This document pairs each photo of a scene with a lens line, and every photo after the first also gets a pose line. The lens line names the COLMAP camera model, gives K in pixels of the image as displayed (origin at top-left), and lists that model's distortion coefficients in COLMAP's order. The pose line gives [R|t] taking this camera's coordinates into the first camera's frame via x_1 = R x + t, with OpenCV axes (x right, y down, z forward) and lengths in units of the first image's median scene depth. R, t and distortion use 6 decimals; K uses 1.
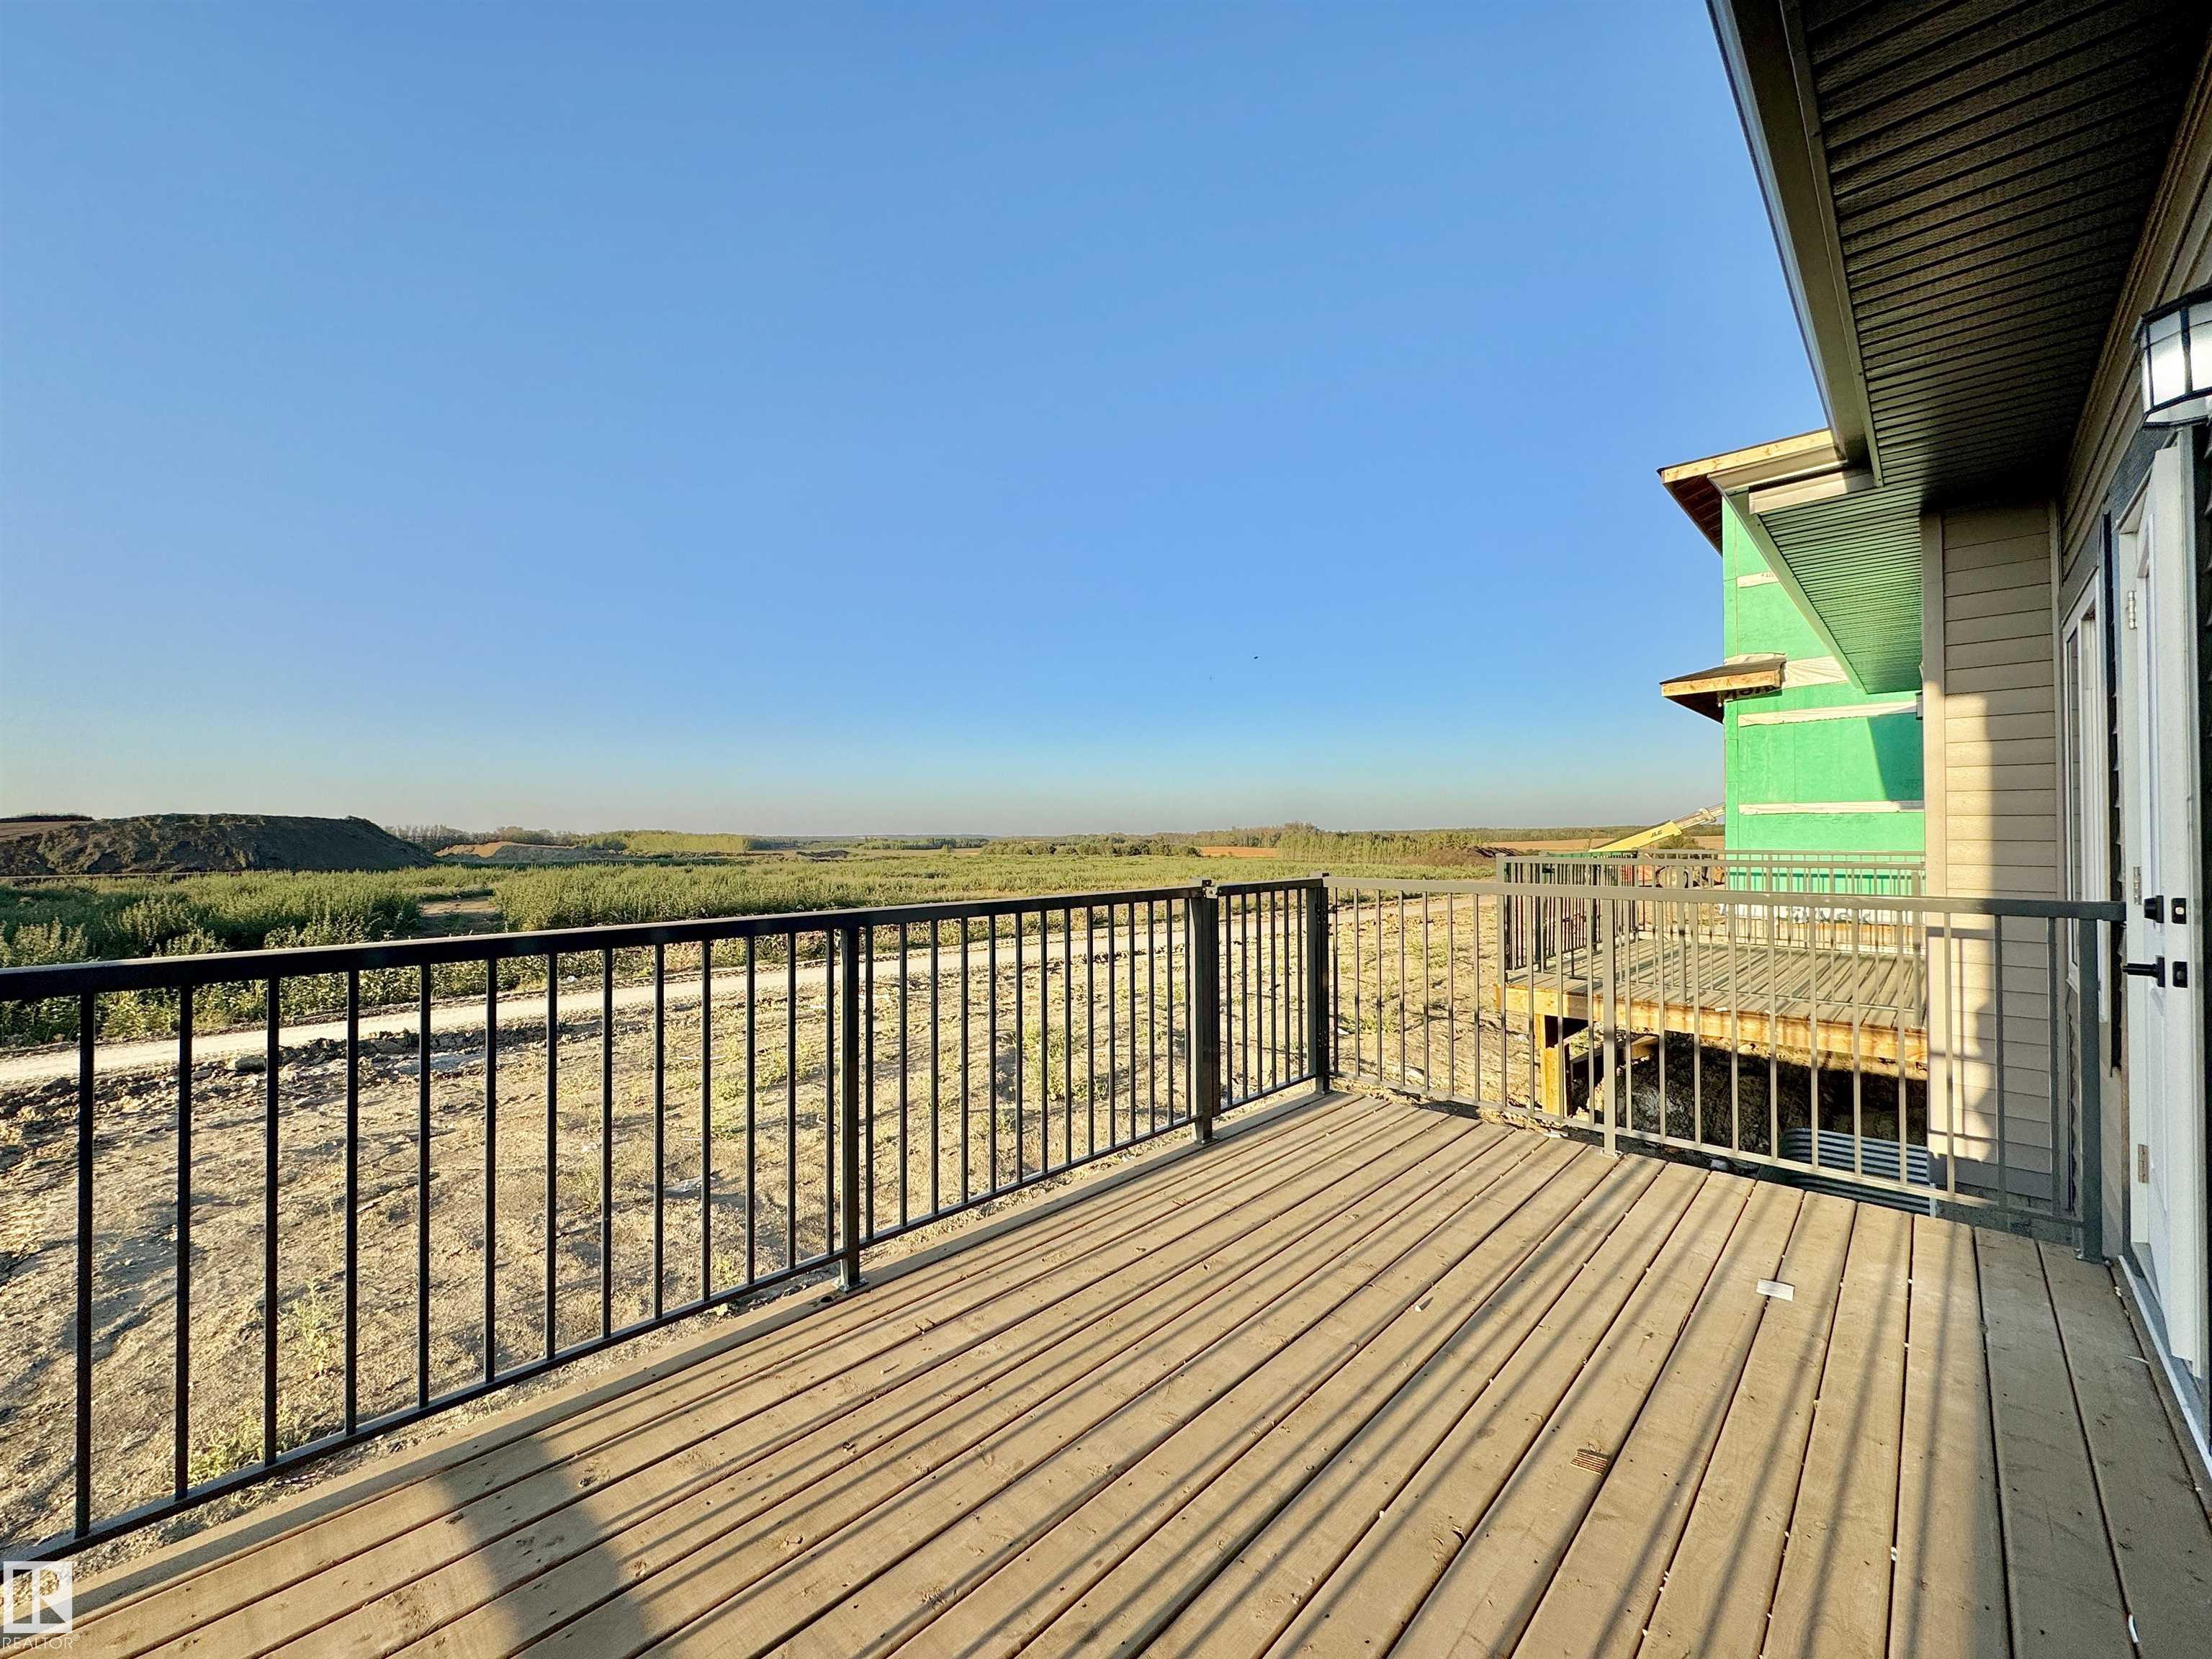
lens RADIAL K [[879.5, 0, 1104.5], [0, 879.5, 839.0], [0, 0, 1]] dist [-0.002216, 0.000834]
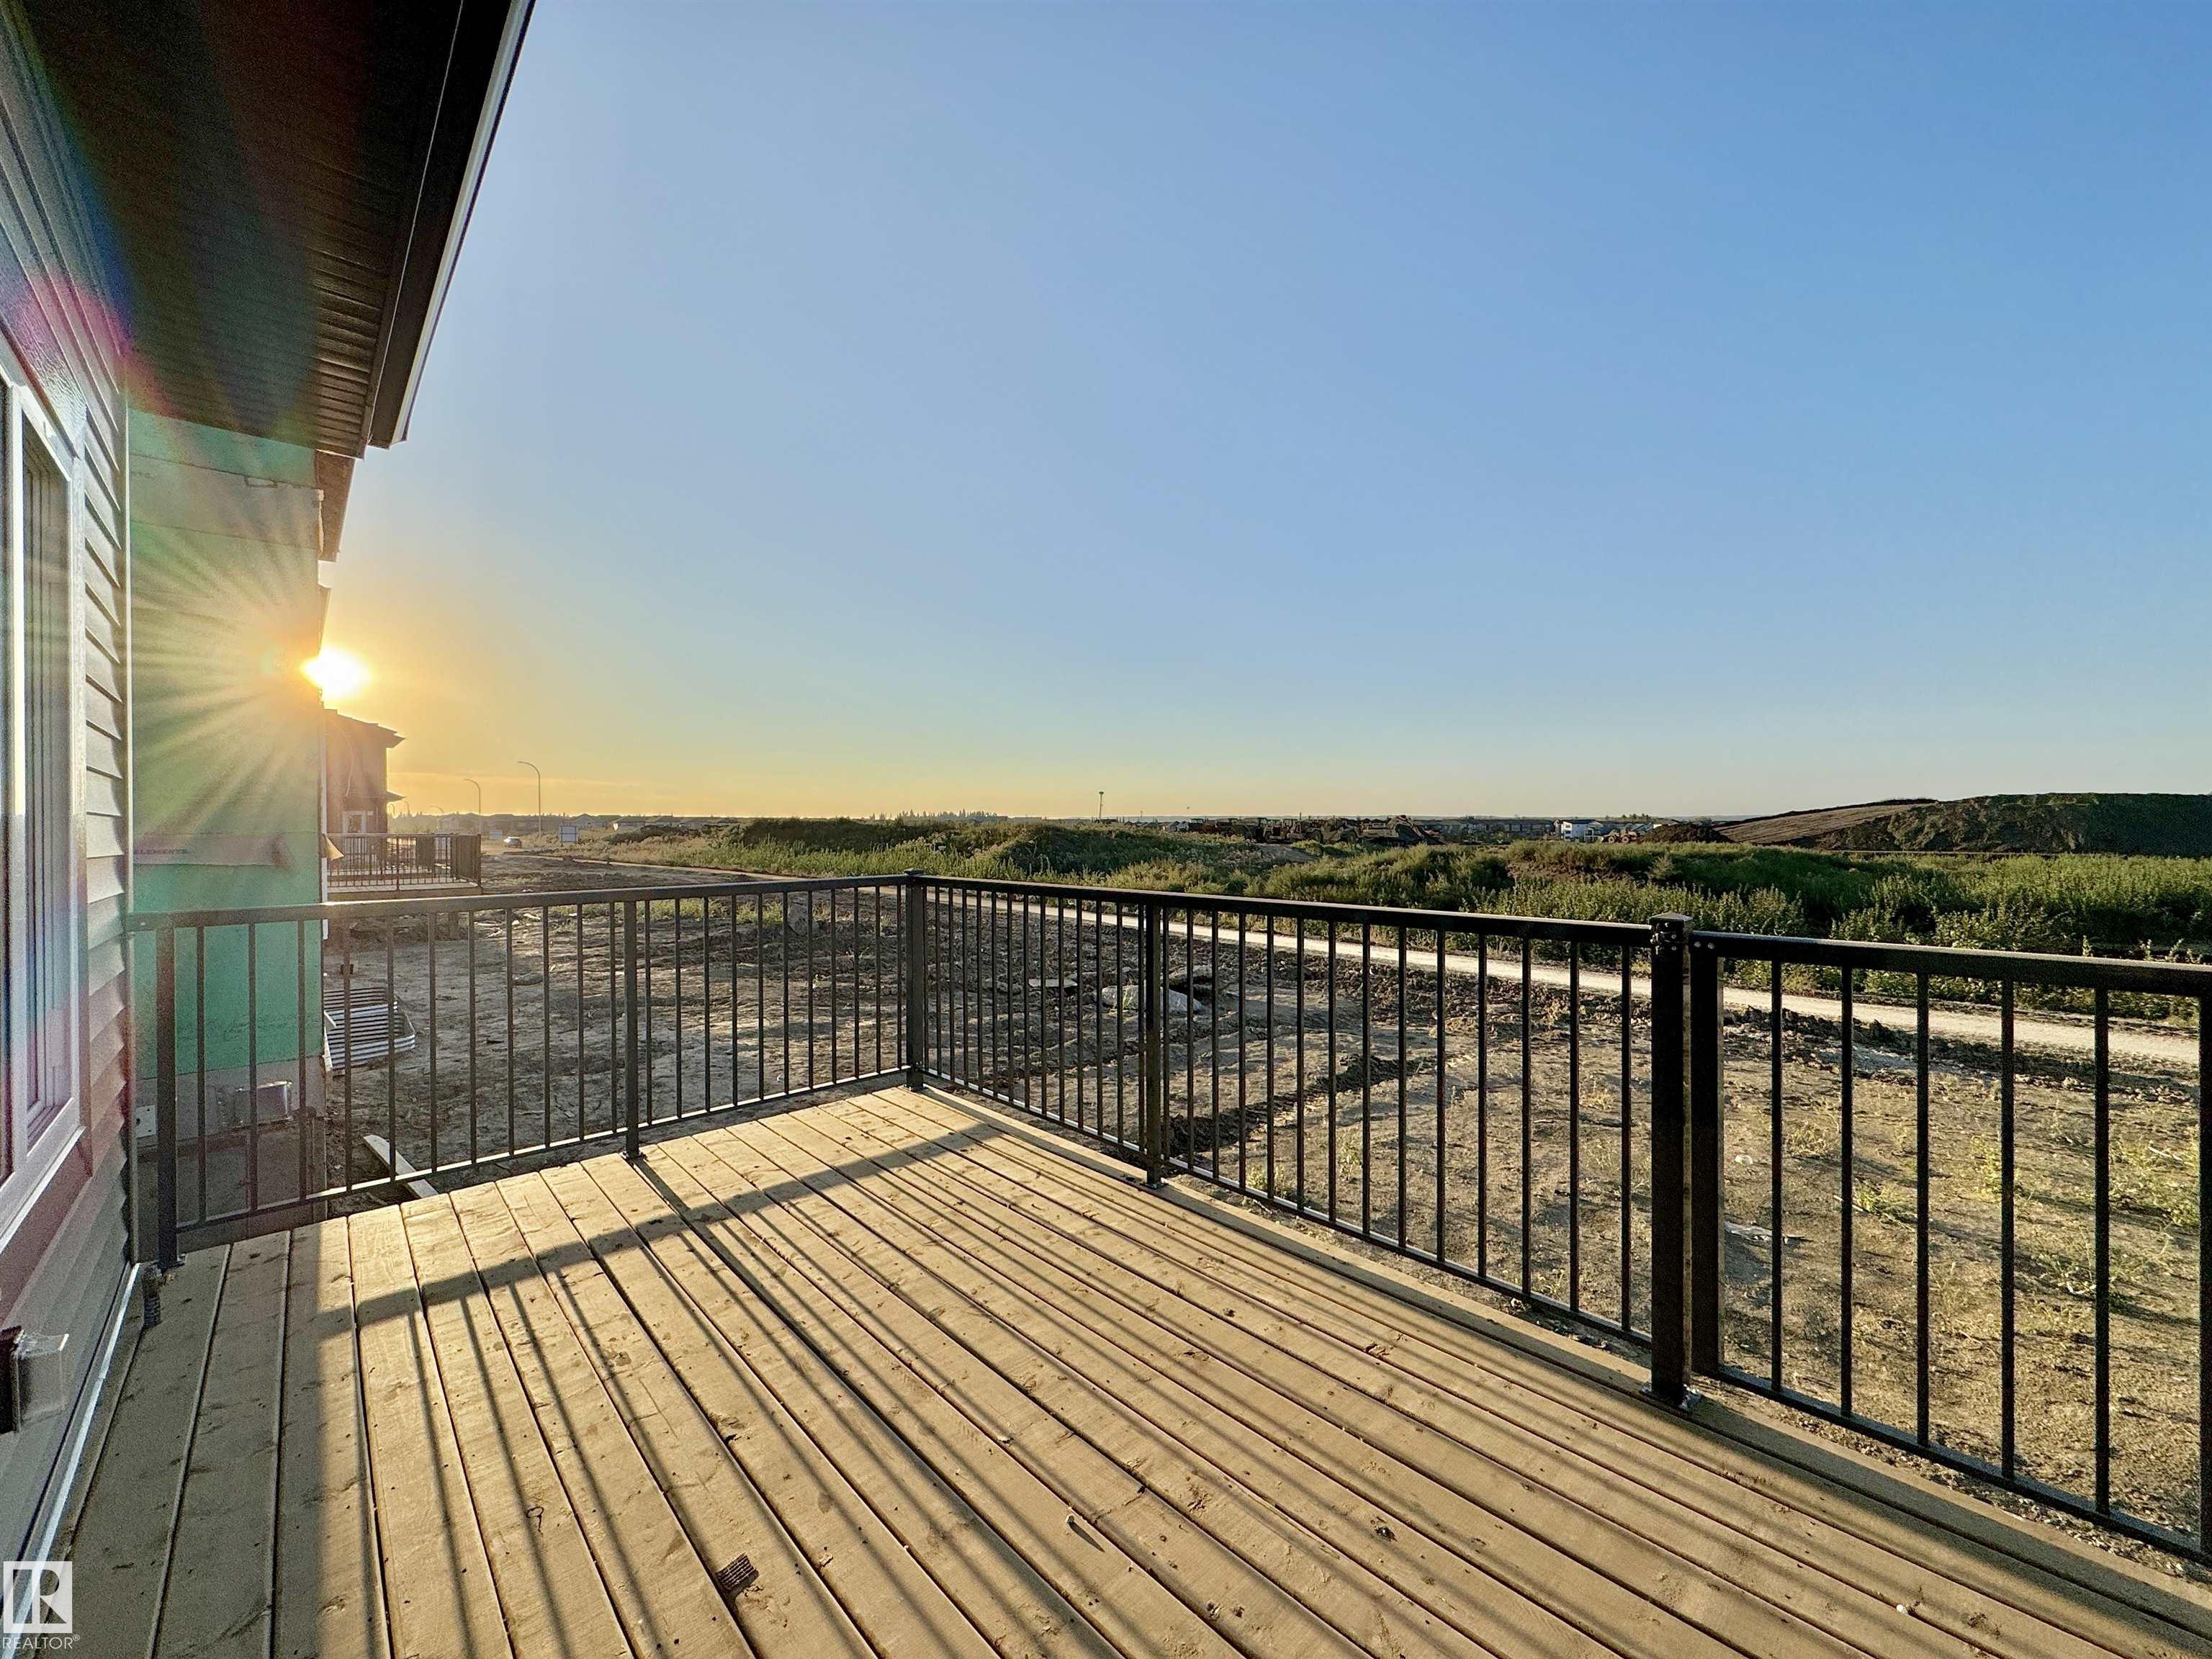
lens RADIAL K [[879.5, 0, 1104.6], [0, 879.5, 824.6], [0, 0, 1]] dist [-0.002216, 0.000834]
pose [[-0.062727, 0.000117, -0.998031, 0.627050], [0.006527, 0.999979, -0.000293, -0.011354], [0.998009, -0.006533, -0.062726, 0.638619]]
